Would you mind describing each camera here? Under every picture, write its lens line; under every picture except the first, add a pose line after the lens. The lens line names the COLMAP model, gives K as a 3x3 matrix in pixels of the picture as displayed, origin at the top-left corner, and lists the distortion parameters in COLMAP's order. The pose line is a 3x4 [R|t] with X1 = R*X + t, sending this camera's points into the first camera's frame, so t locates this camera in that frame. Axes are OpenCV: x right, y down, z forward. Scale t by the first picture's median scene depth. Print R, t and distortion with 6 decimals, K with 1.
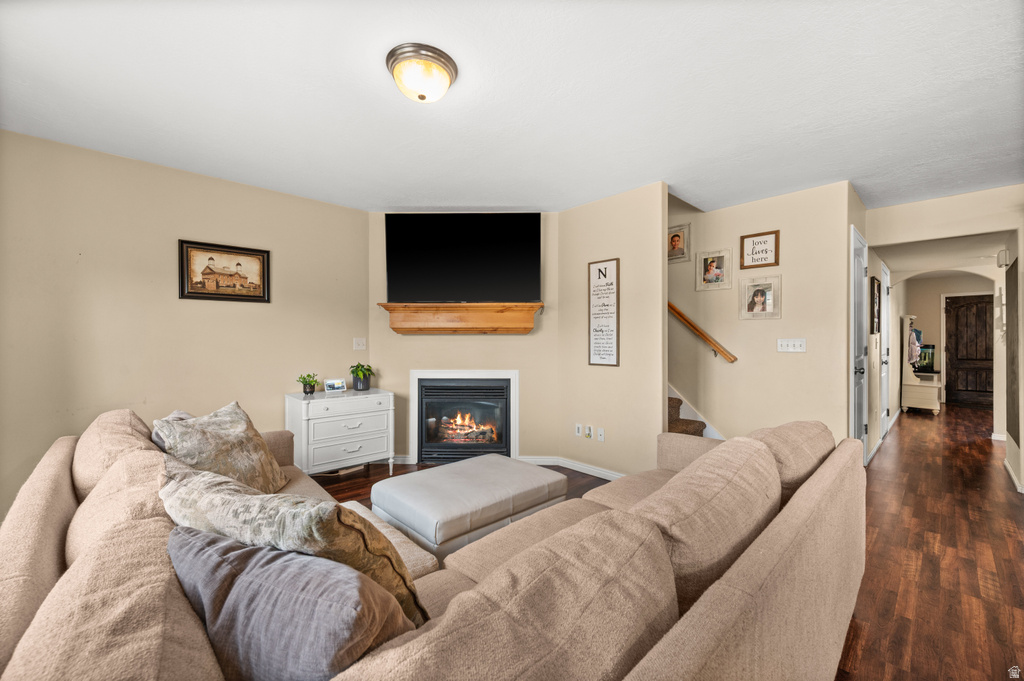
lens RADIAL K [[408.4, 0, 514.2], [0, 408.4, 343.9], [0, 0, 1]] dist [0.011227, 0.000538]
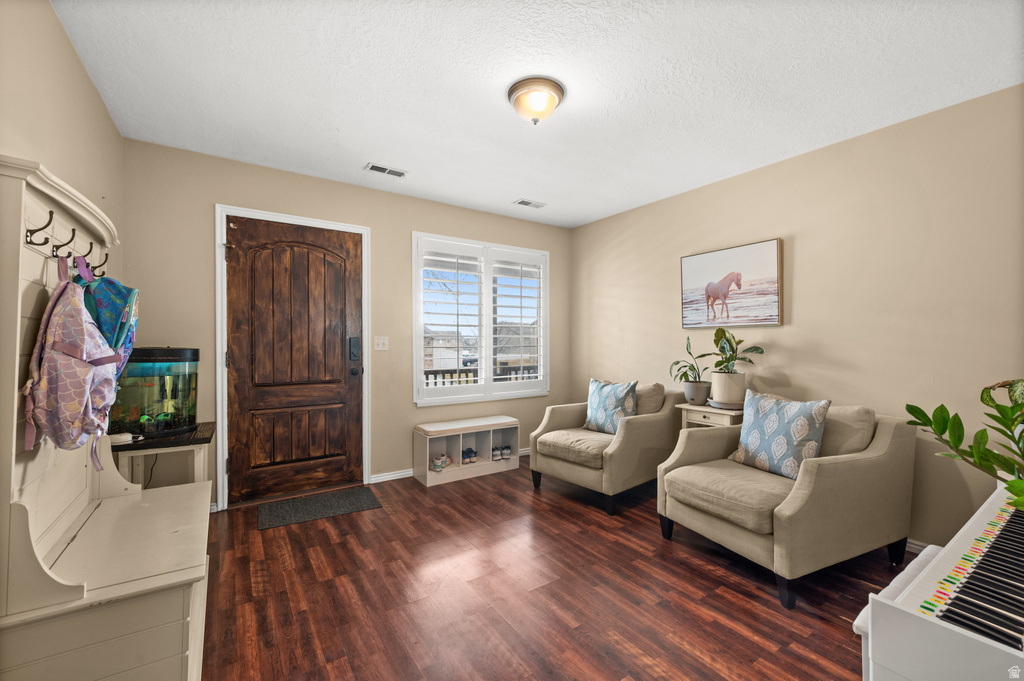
lens RADIAL K [[408.4, 0, 520.9], [0, 408.4, 339.9], [0, 0, 1]] dist [0.011227, 0.000538]
pose [[0.141499, 0.002839, 0.989934, 0.734440], [0.003590, 0.999988, -0.003381, -0.002263], [-0.989932, 0.004033, 0.141487, 0.705447]]
